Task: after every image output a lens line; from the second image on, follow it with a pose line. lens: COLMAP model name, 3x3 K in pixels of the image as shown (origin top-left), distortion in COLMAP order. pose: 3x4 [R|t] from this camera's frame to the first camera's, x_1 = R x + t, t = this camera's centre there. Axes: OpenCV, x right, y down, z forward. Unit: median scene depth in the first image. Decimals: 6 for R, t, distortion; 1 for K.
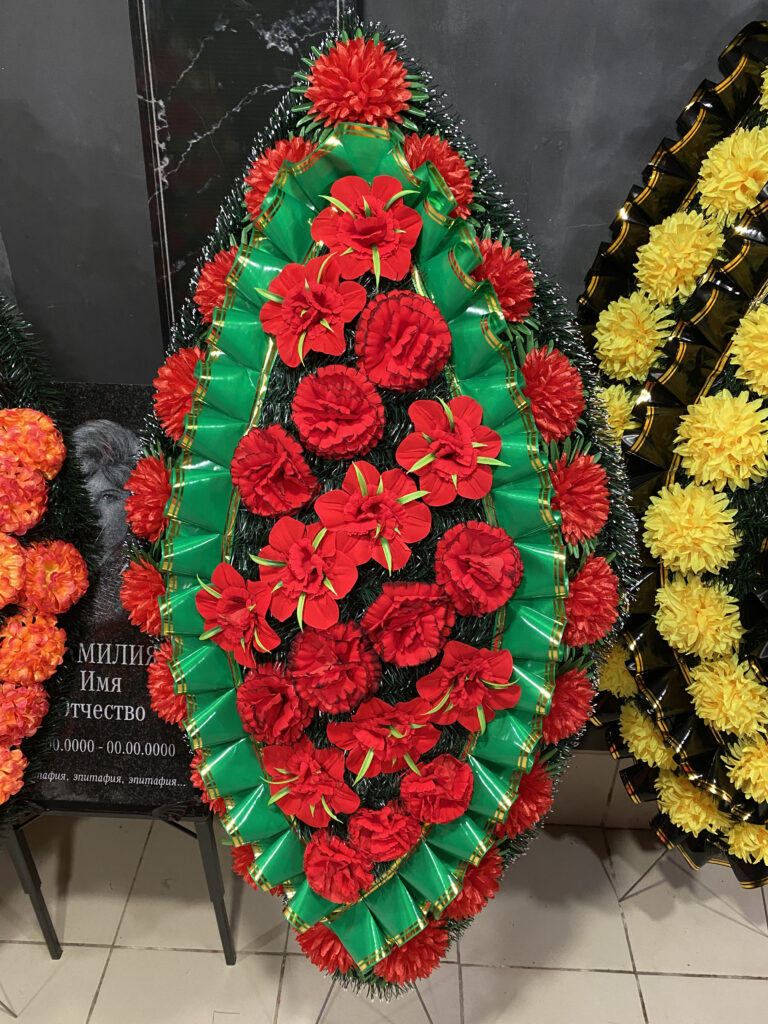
lens RADIAL K [[777.6, 0, 382.4], [0, 777.6, 511.2], [0, 0, 1]] dist [0.008588, -0.002500]
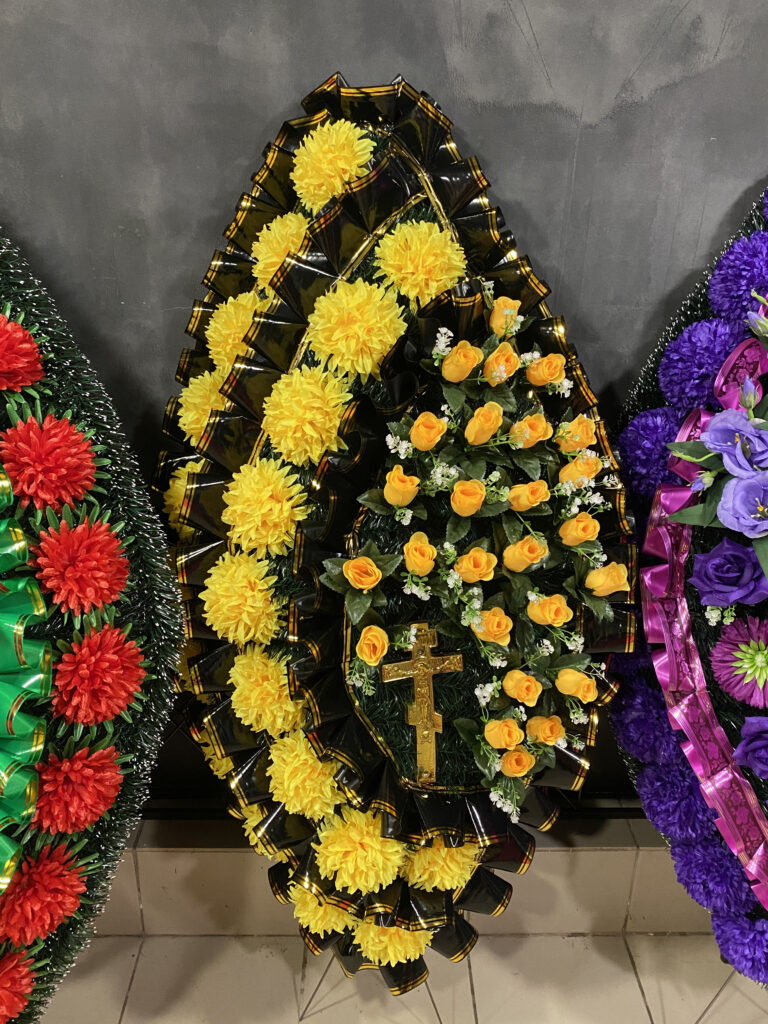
lens RADIAL K [[777.6, 0, 384.4], [0, 777.6, 509.9], [0, 0, 1]] dist [0.008588, -0.002500]
pose [[0.998298, -0.017920, 0.055494, 0.440069], [0.025583, 0.989735, -0.140605, 0.046264], [-0.052404, 0.141785, 0.988509, 0.005701]]
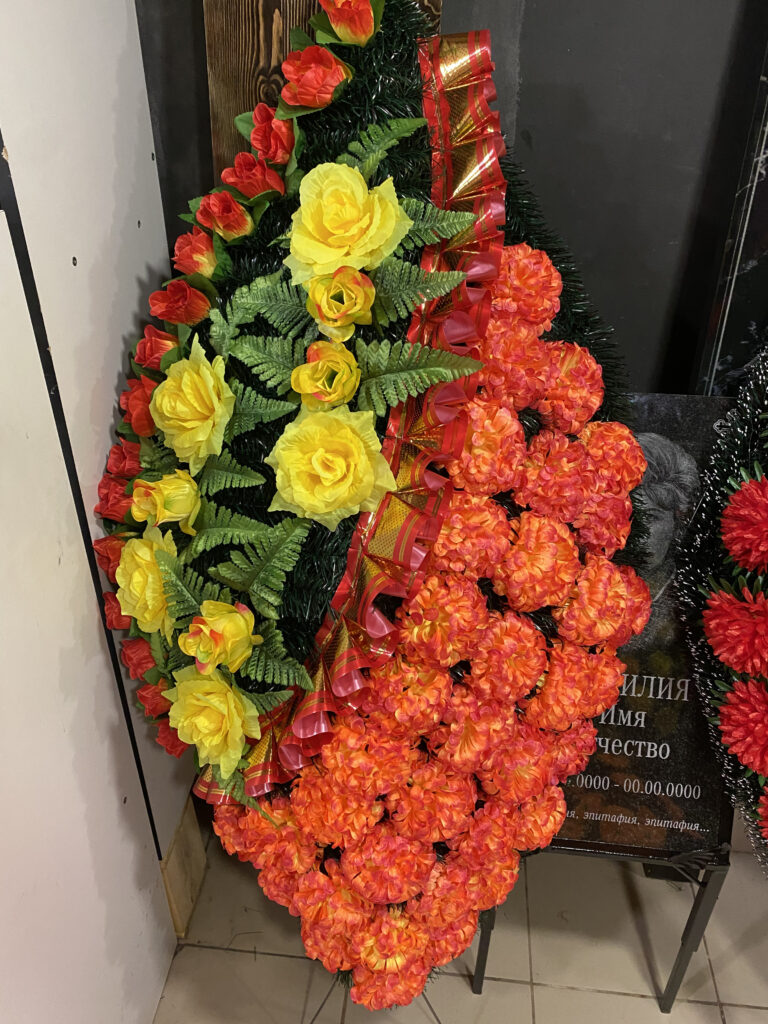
lens RADIAL K [[777.6, 0, 383.5], [0, 777.6, 510.7], [0, 0, 1]] dist [0.008588, -0.002500]
pose [[0.998198, 0.028844, -0.052627, -0.606216], [-0.028224, 0.999524, 0.012495, -0.027479], [0.052962, -0.010987, 0.998536, 0.063078]]
